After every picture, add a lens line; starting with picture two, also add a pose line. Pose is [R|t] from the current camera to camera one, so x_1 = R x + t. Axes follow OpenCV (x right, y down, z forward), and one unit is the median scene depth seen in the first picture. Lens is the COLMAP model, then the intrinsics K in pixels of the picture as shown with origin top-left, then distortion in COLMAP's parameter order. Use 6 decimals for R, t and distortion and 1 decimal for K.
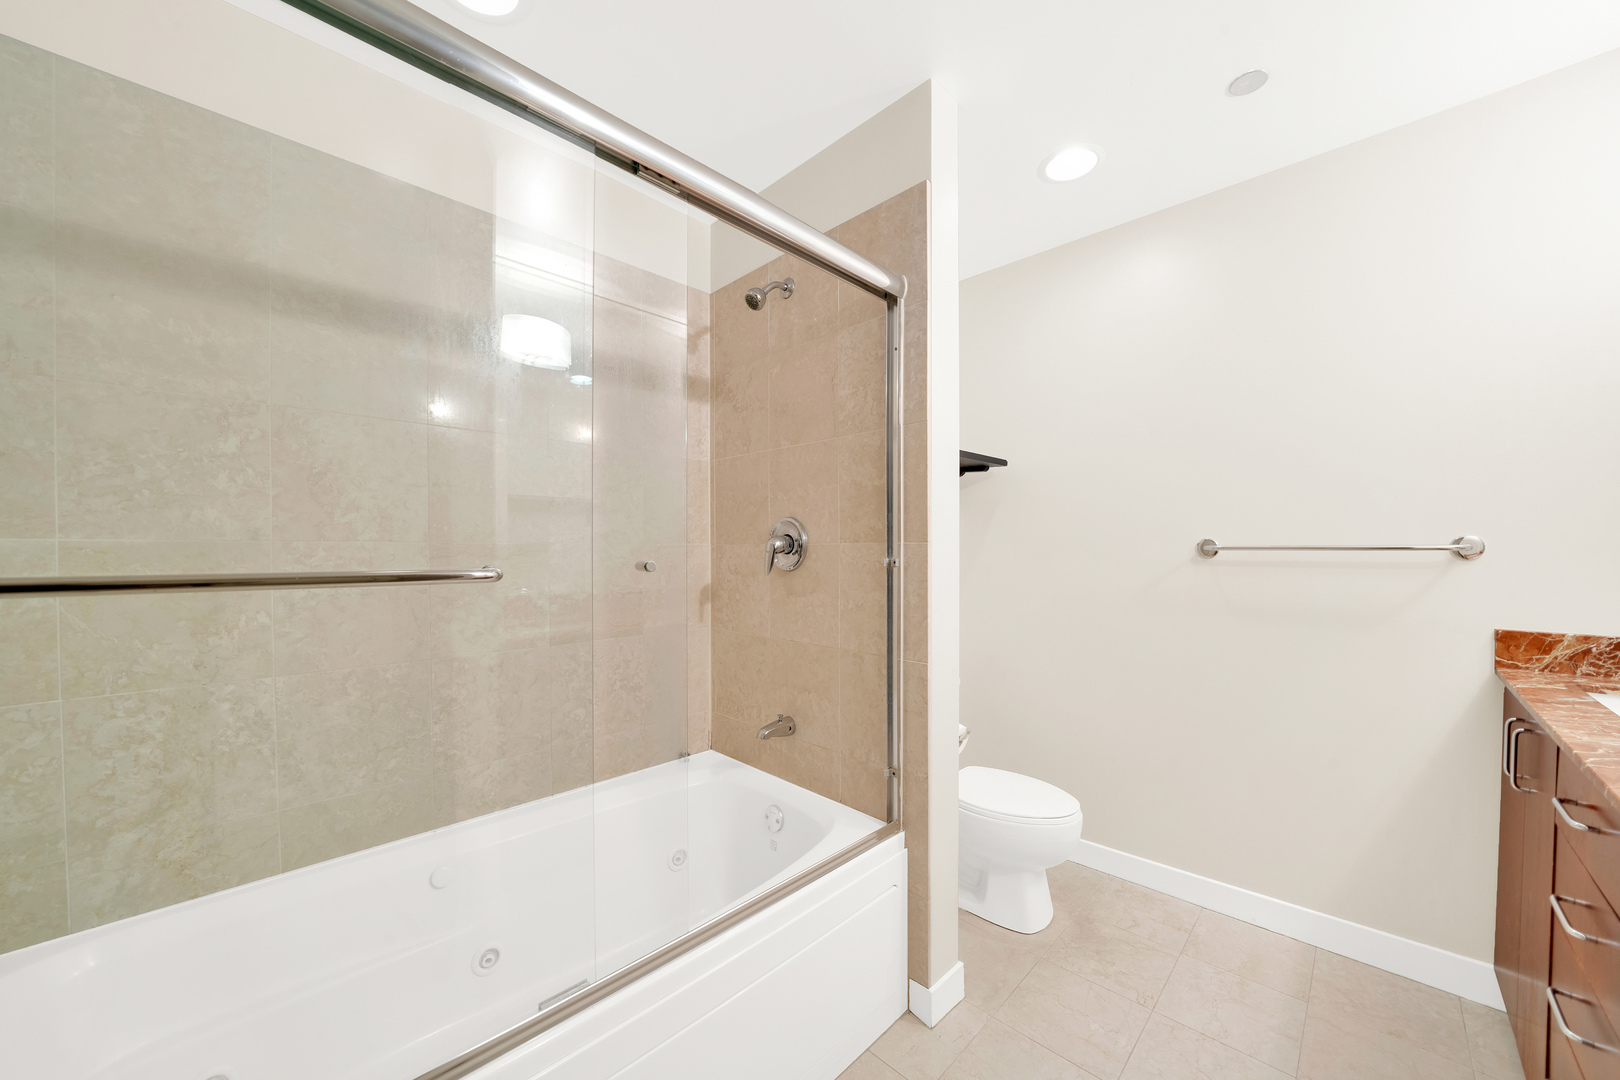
lens RADIAL K [[590.9, 0, 807.3], [0, 590.9, 547.7], [0, 0, 1]] dist [-0.015585, 0.001029]
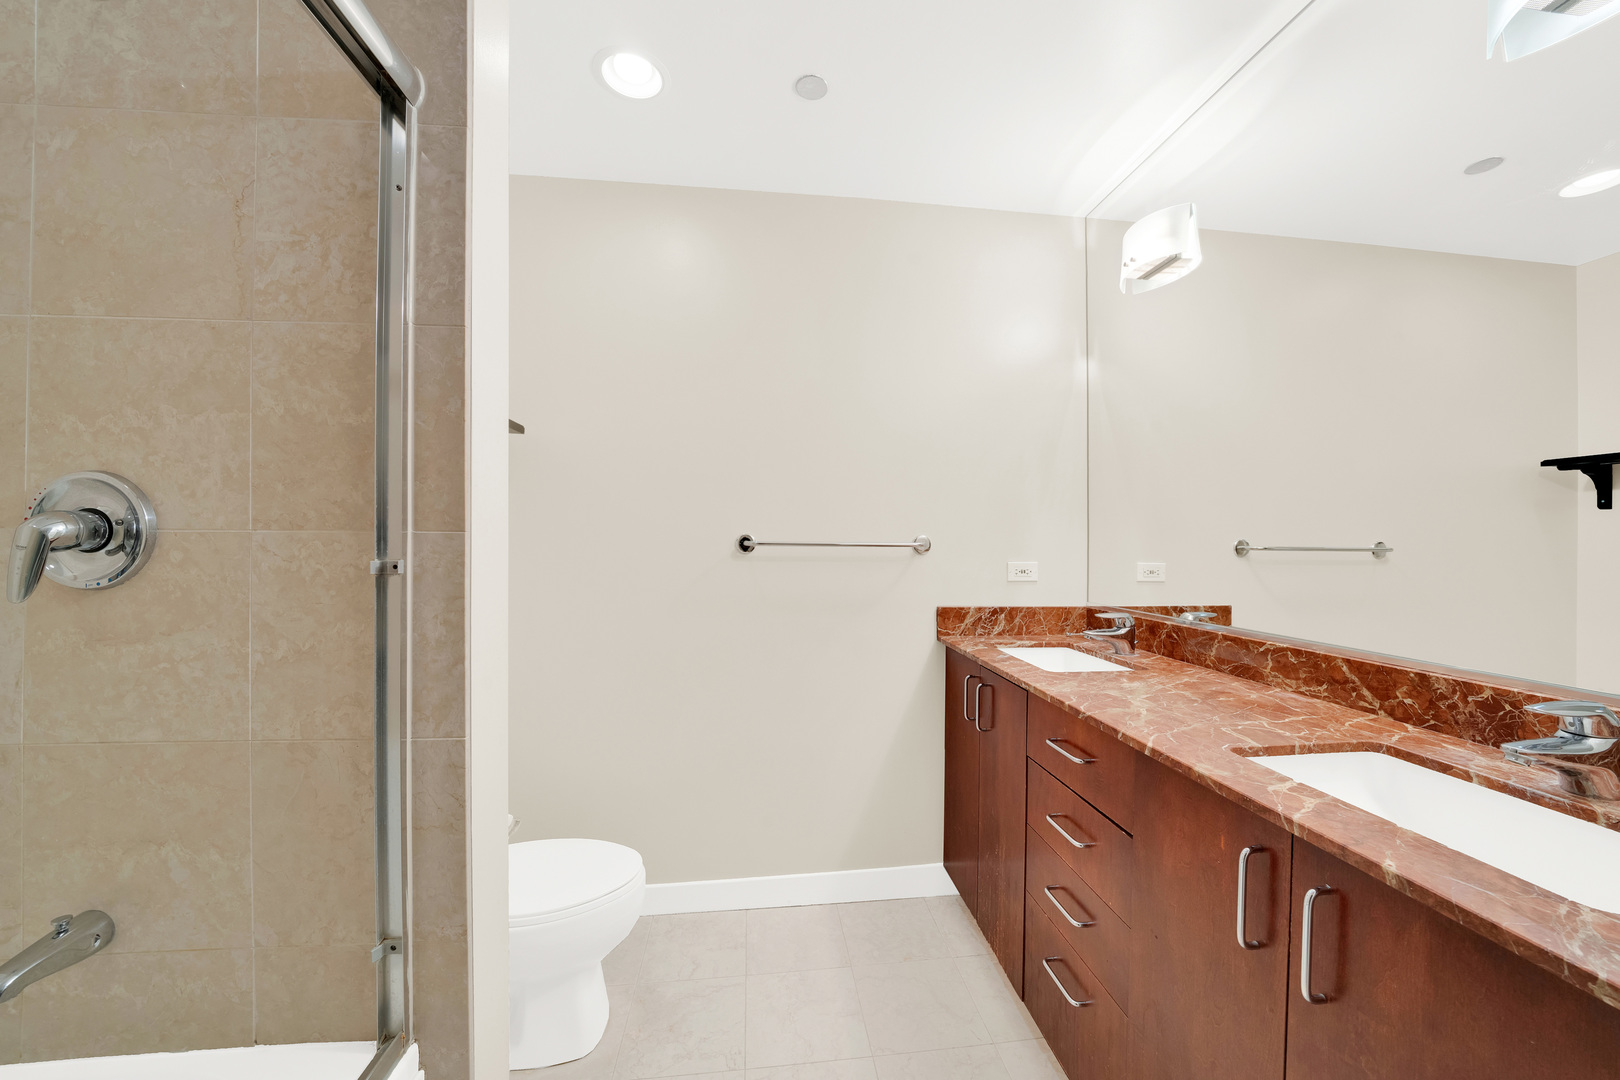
lens RADIAL K [[590.9, 0, 809.9], [0, 590.9, 541.6], [0, 0, 1]] dist [-0.015585, 0.001029]
pose [[0.636774, 0.008393, 0.771005, -0.026686], [-0.004511, 0.999964, -0.007159, 0.003631], [-0.771038, 0.001081, 0.636789, 0.332598]]
